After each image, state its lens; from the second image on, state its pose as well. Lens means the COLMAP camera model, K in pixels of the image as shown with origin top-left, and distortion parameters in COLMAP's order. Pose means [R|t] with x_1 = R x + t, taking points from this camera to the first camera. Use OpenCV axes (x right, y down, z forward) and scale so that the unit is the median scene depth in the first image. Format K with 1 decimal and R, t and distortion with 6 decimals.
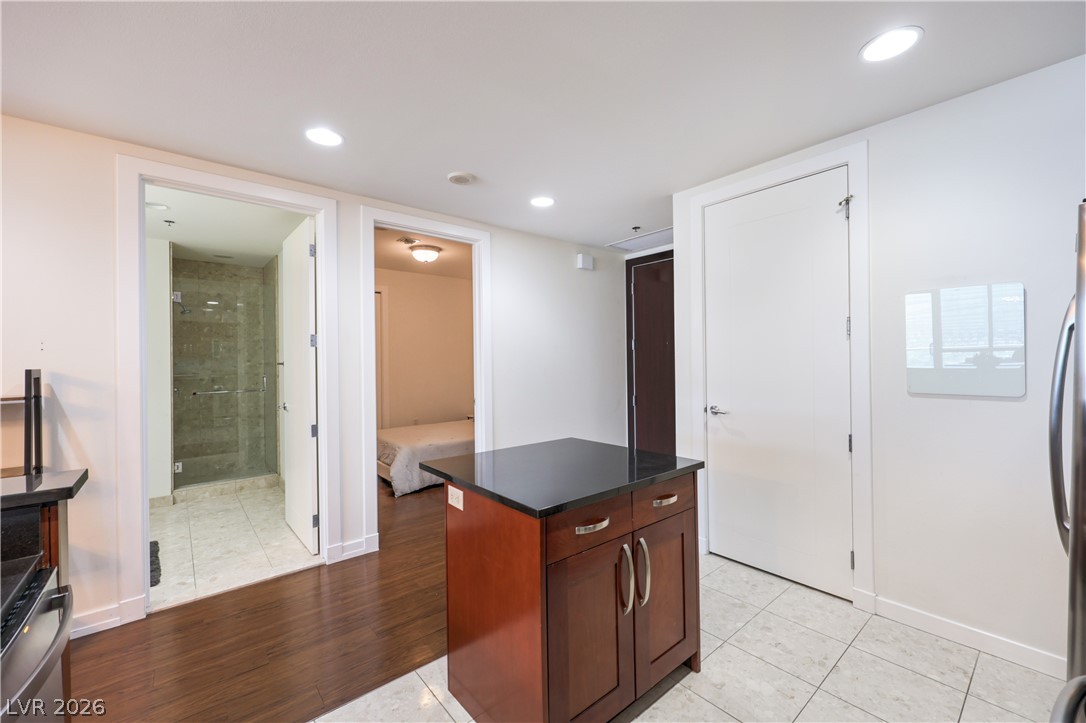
lens RADIAL K [[445.8, 0, 552.7], [0, 445.8, 361.2], [0, 0, 1]] dist [0.002062, 0.000192]
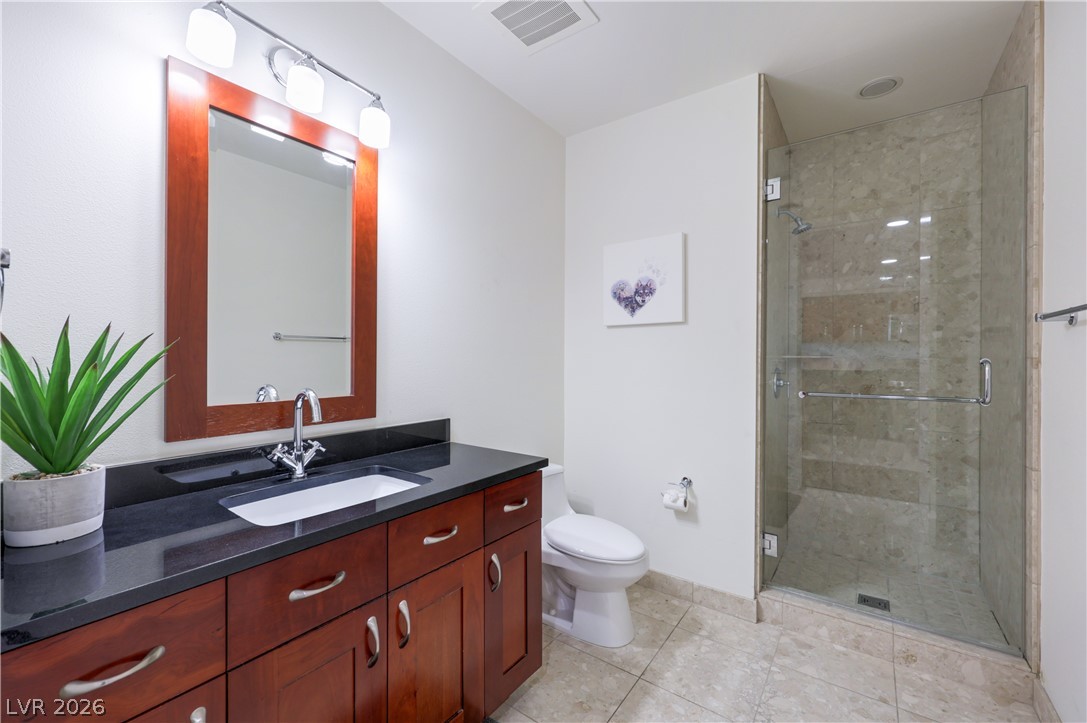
lens RADIAL K [[446.2, 0, 547.0], [0, 446.2, 355.3], [0, 0, 1]] dist [0.002062, 0.000192]
pose [[0.238973, 0.008315, -0.970991, -0.356211], [-0.012283, 0.999909, 0.005539, 0.028860], [0.970948, 0.010603, 0.239054, 0.535371]]
